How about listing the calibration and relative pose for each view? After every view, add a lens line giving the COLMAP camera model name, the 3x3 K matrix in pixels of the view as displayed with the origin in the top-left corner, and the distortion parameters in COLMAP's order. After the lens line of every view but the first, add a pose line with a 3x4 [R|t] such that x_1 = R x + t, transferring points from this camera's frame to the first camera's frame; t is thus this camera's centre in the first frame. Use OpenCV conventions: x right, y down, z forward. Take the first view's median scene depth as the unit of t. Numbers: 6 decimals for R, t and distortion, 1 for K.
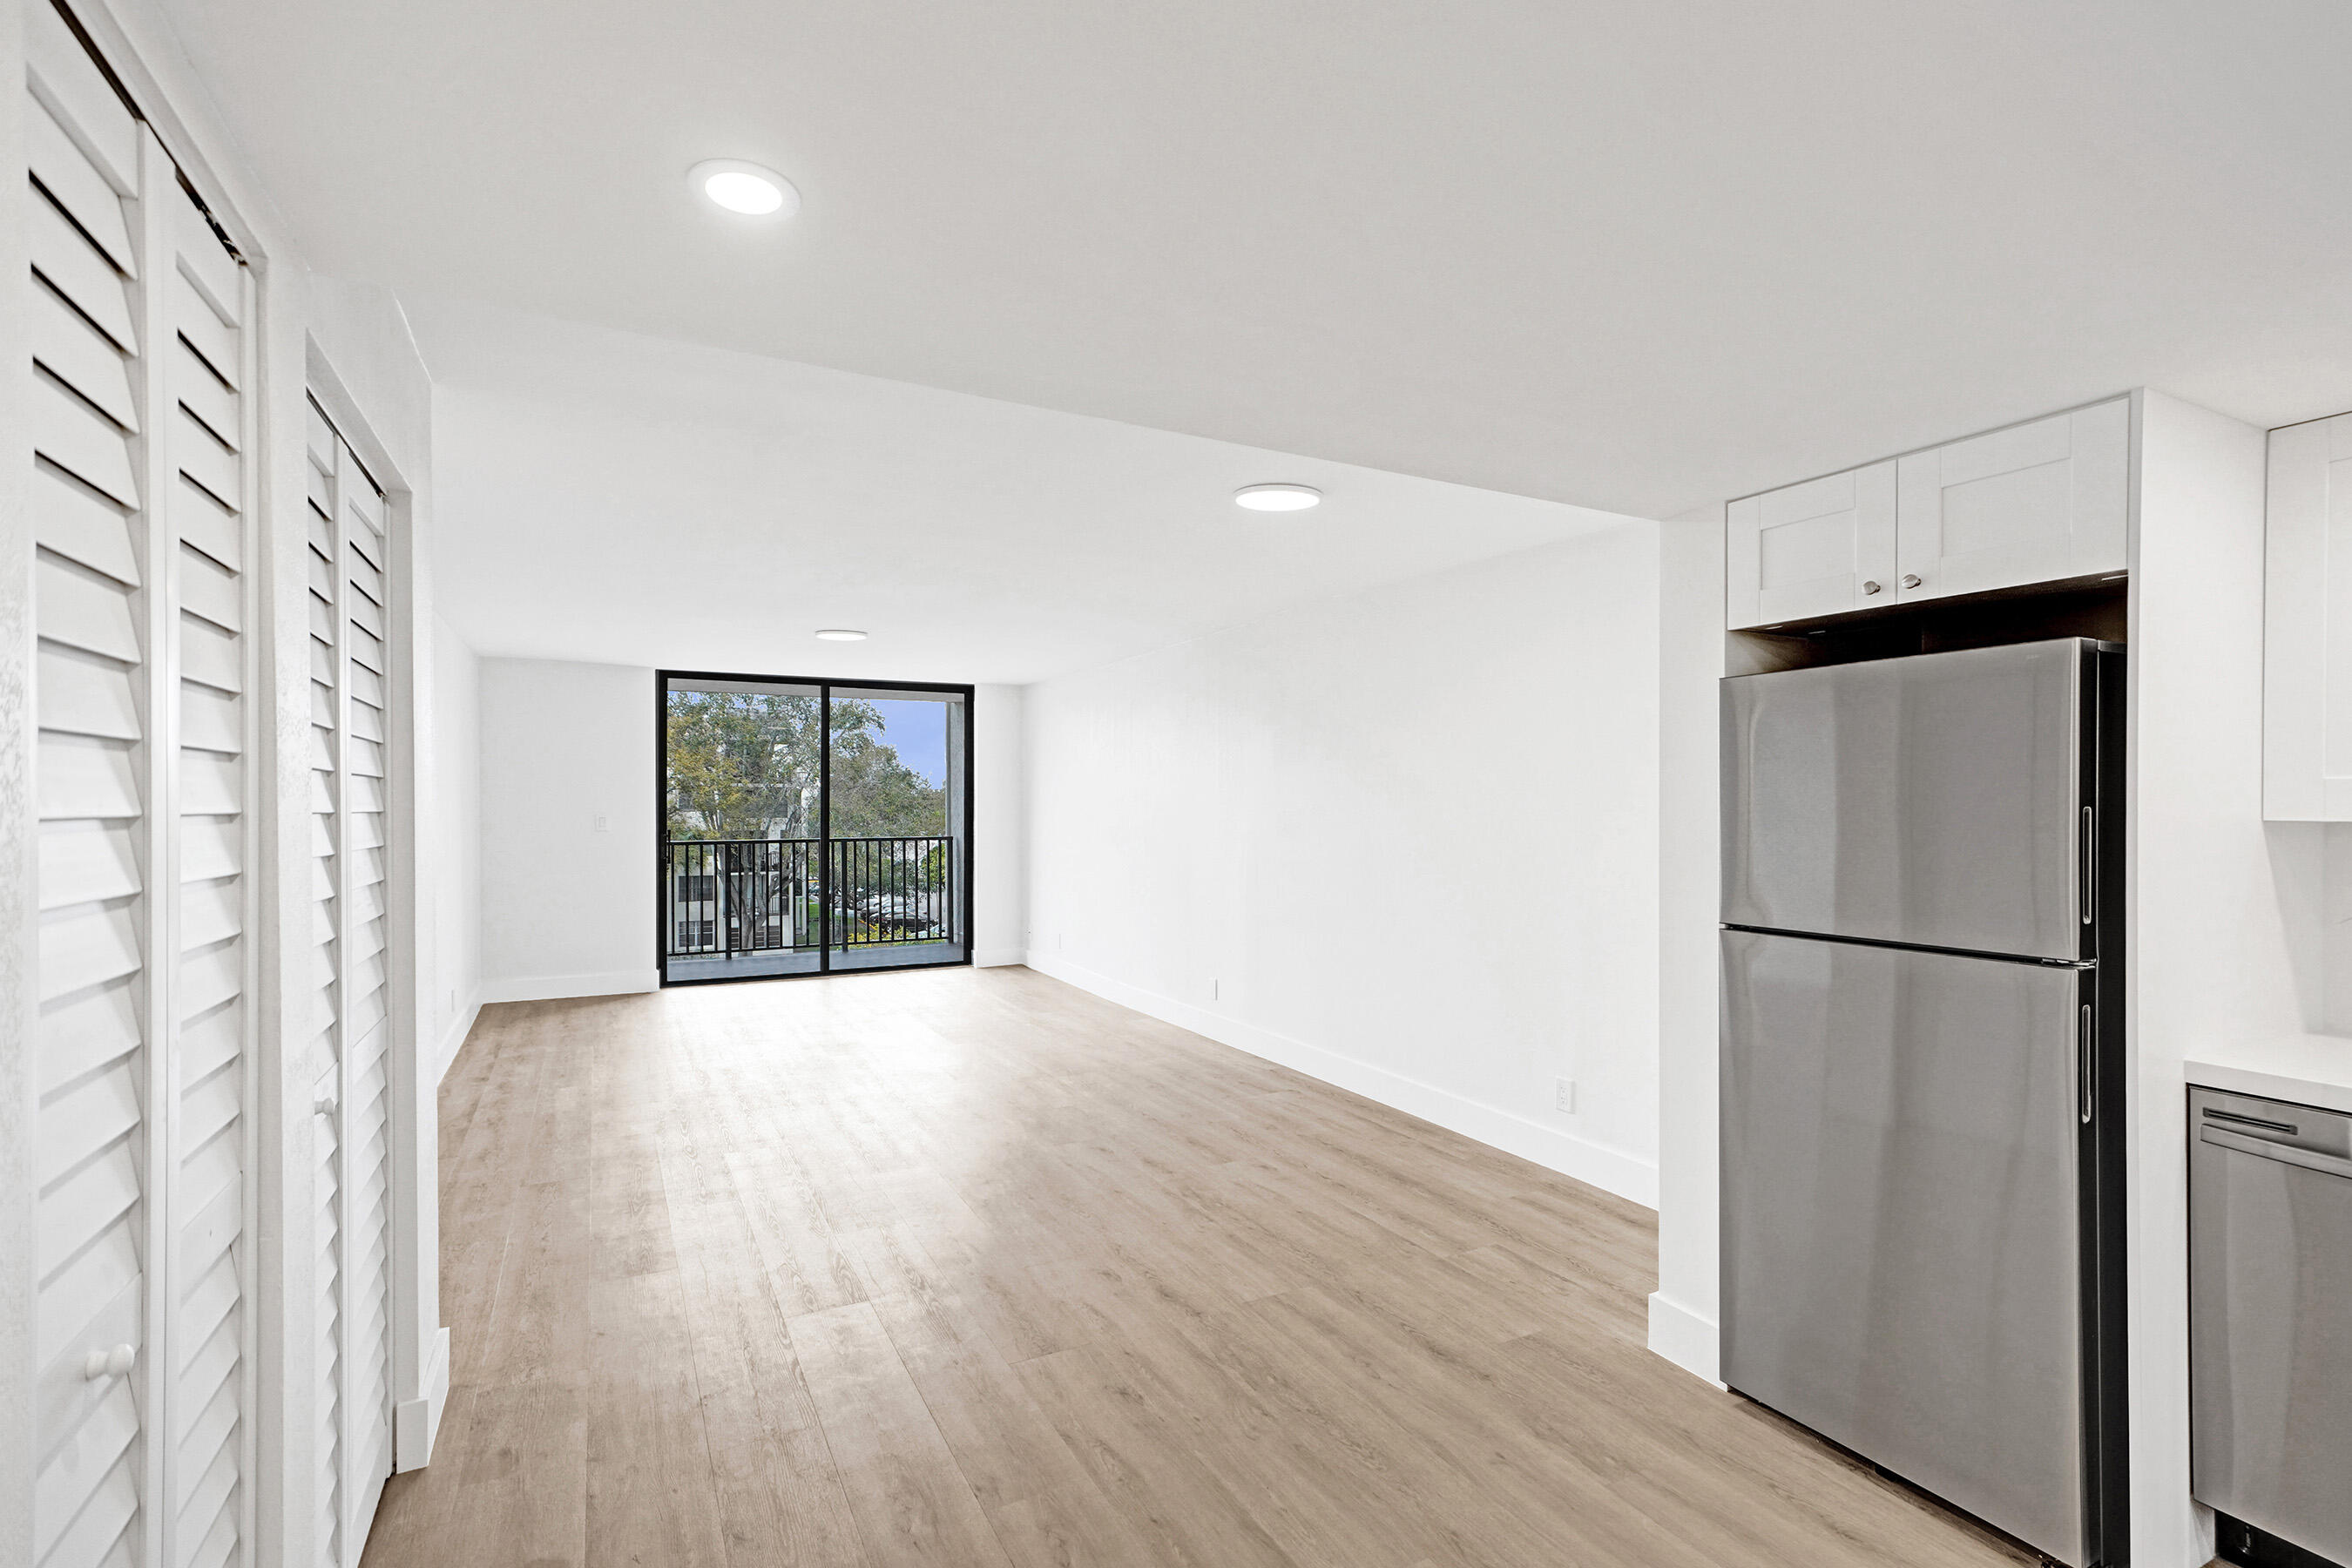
lens RADIAL K [[1091.4, 0, 1180.8], [0, 1091.4, 800.3], [0, 0, 1]] dist [-0.023073, 0.000427]
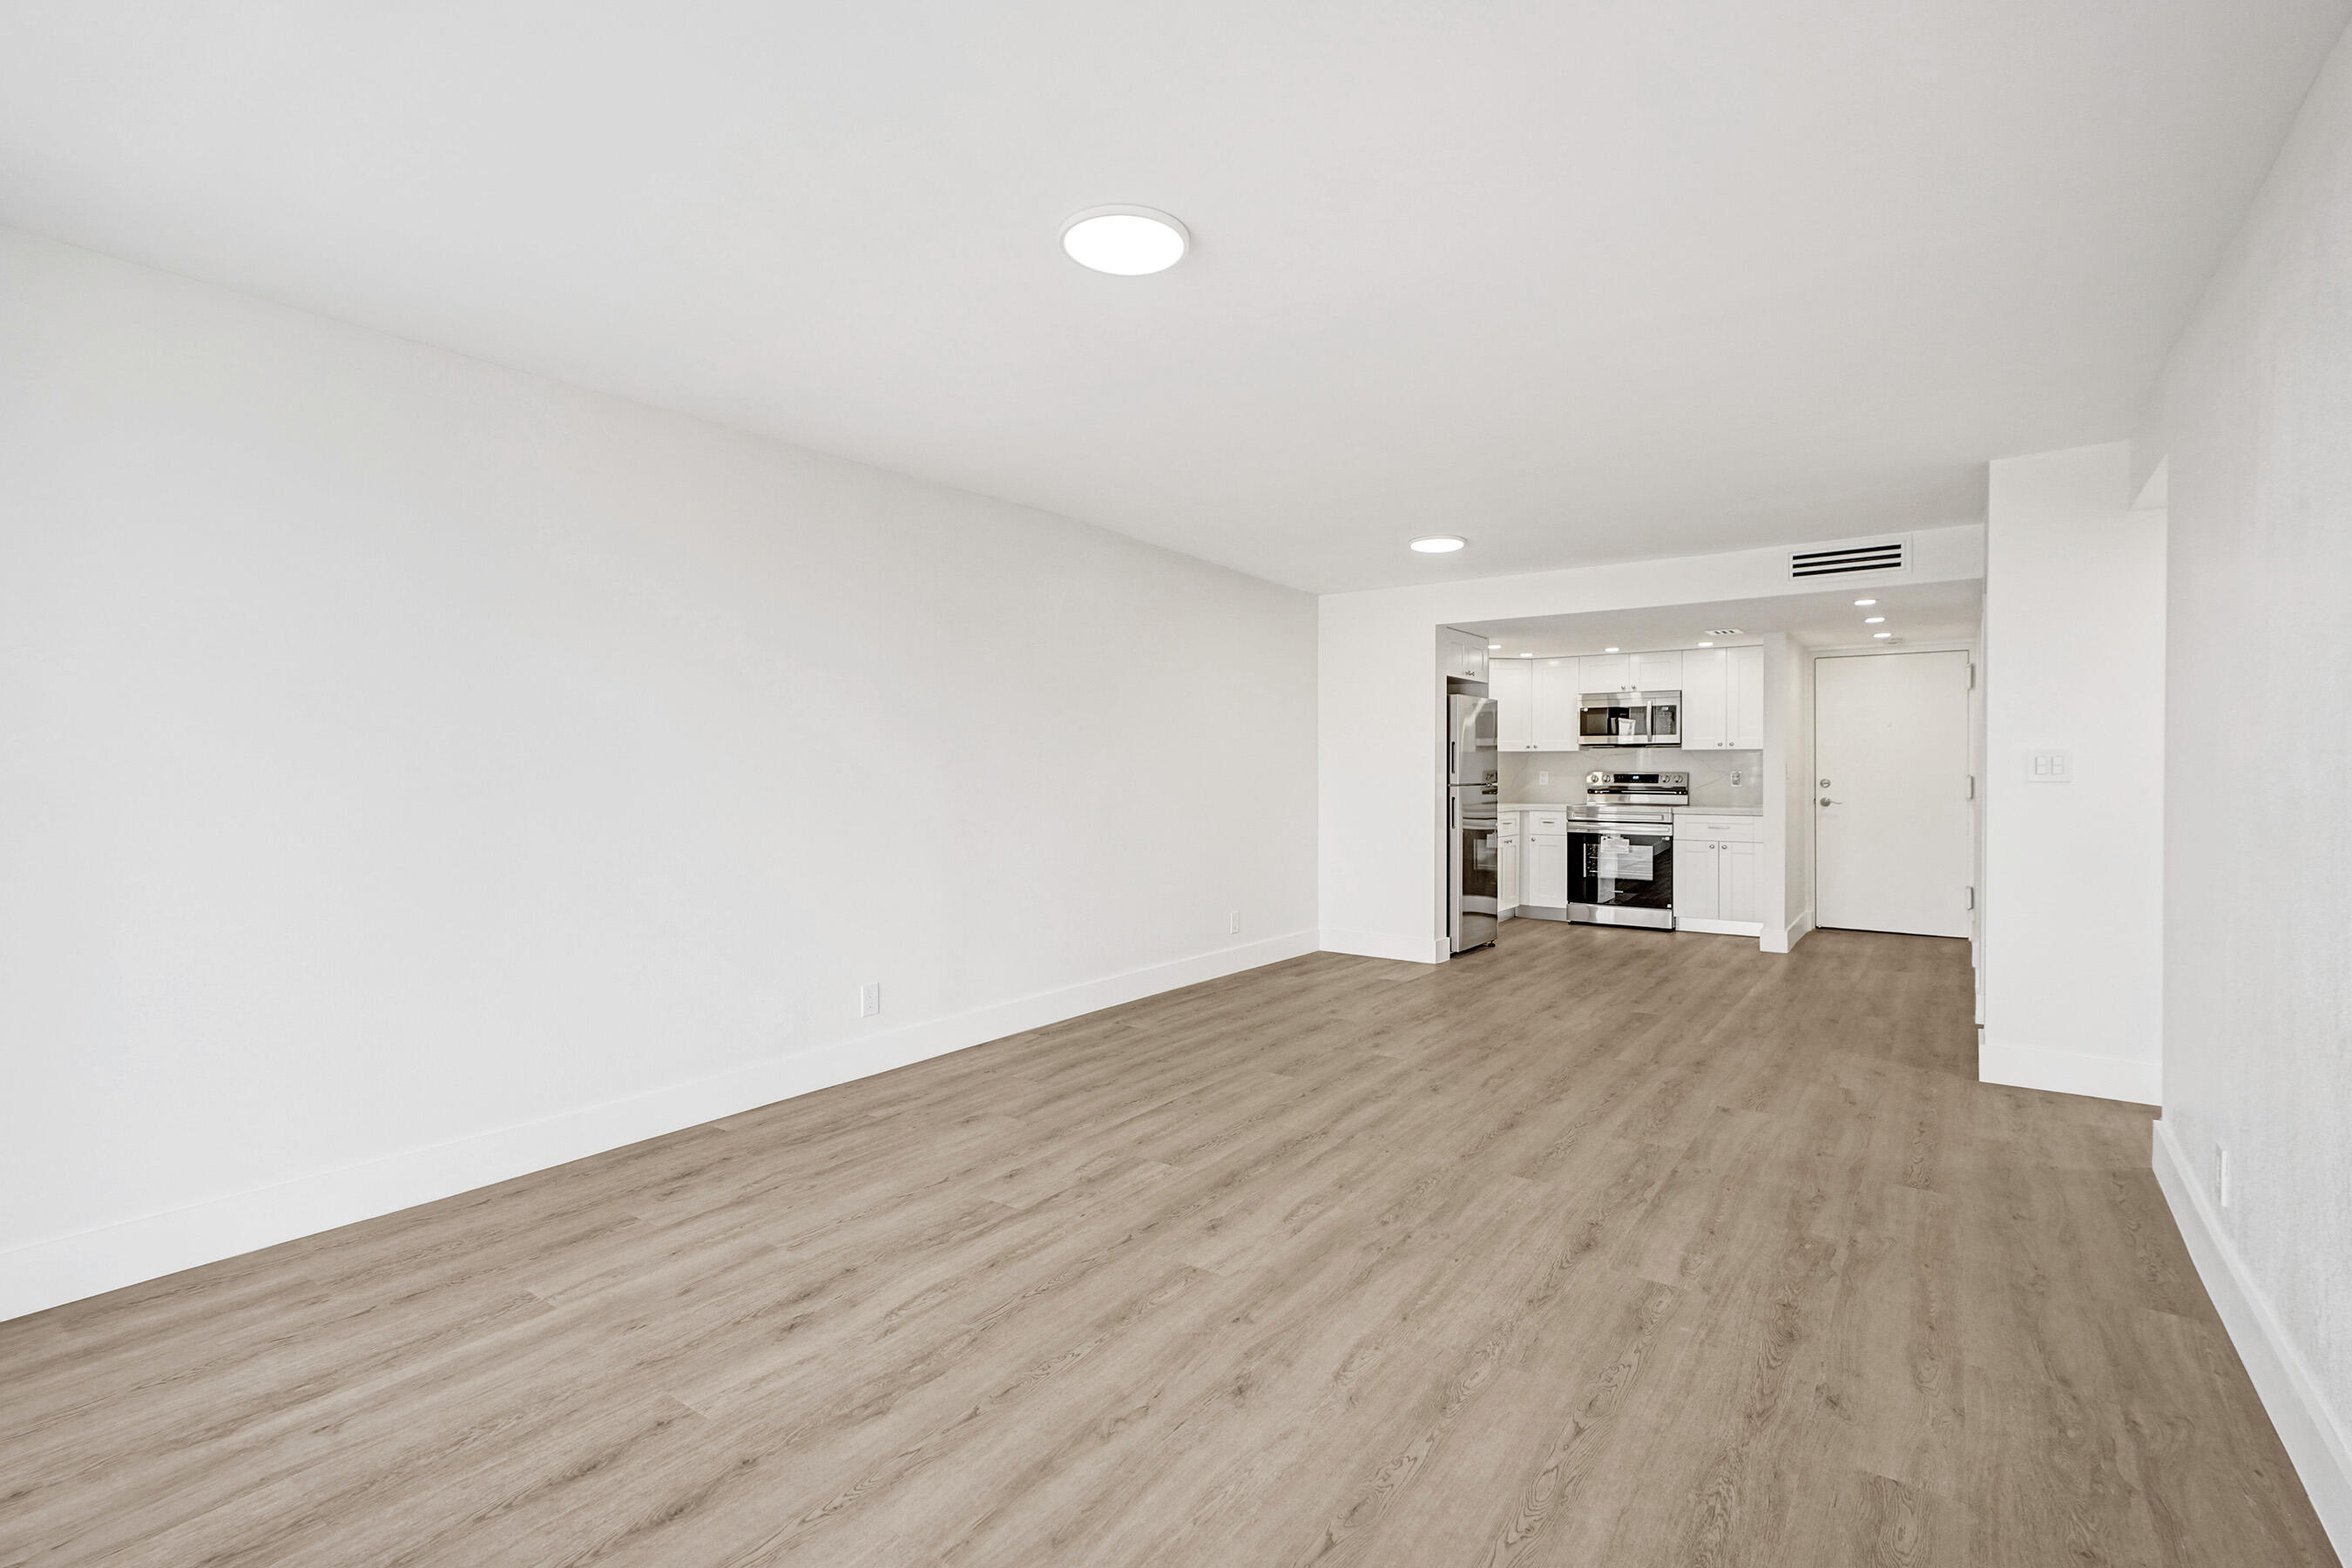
lens RADIAL K [[1065.9, 0, 1176.0], [0, 1065.9, 784.0], [0, 0, 1]] dist [0.003466, 0.000482]
pose [[-0.432406, -0.008447, 0.901639, -0.666088], [0.000860, 0.999952, 0.009781, 0.036003], [-0.901678, 0.005005, -0.432378, 1.163222]]
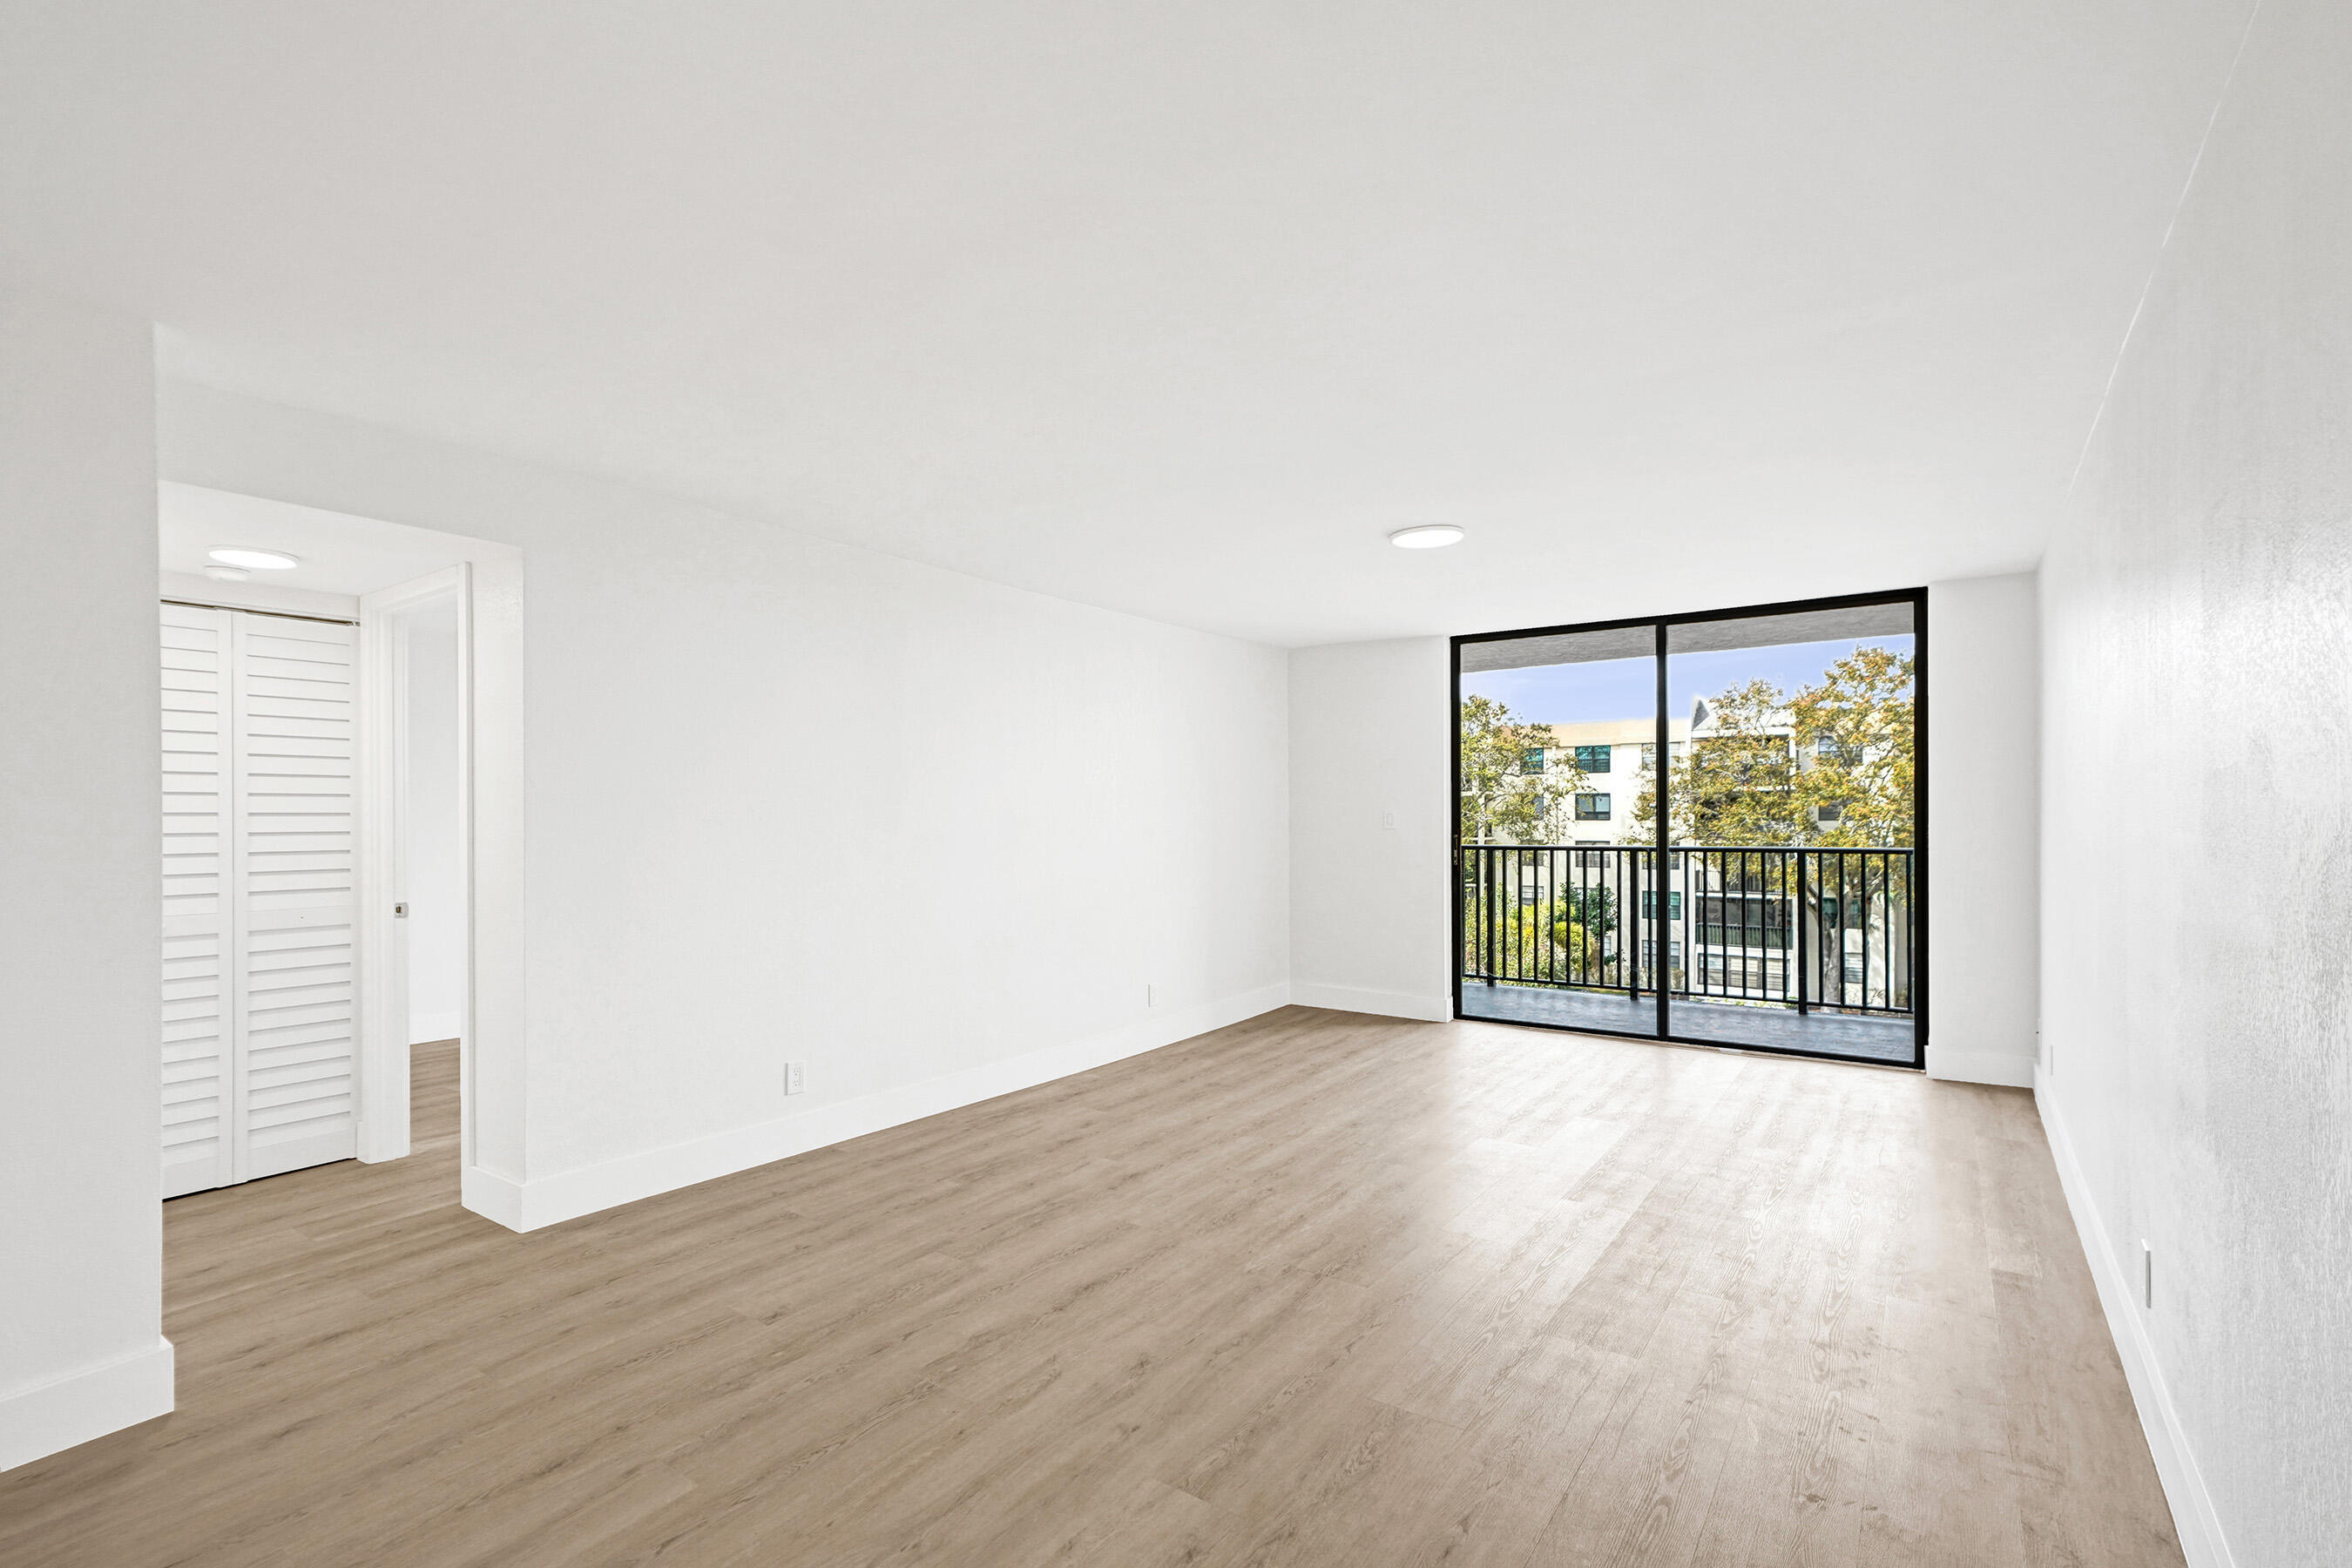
lens RADIAL K [[1095.7, 0, 1181.0], [0, 1095.7, 812.3], [0, 0, 1]] dist [0.023848, 0.000594]
pose [[0.447337, 0.000695, -0.894365, 0.234017], [0.002042, 0.999996, 0.001799, 0.015411], [0.894363, -0.002631, 0.447334, 0.566853]]
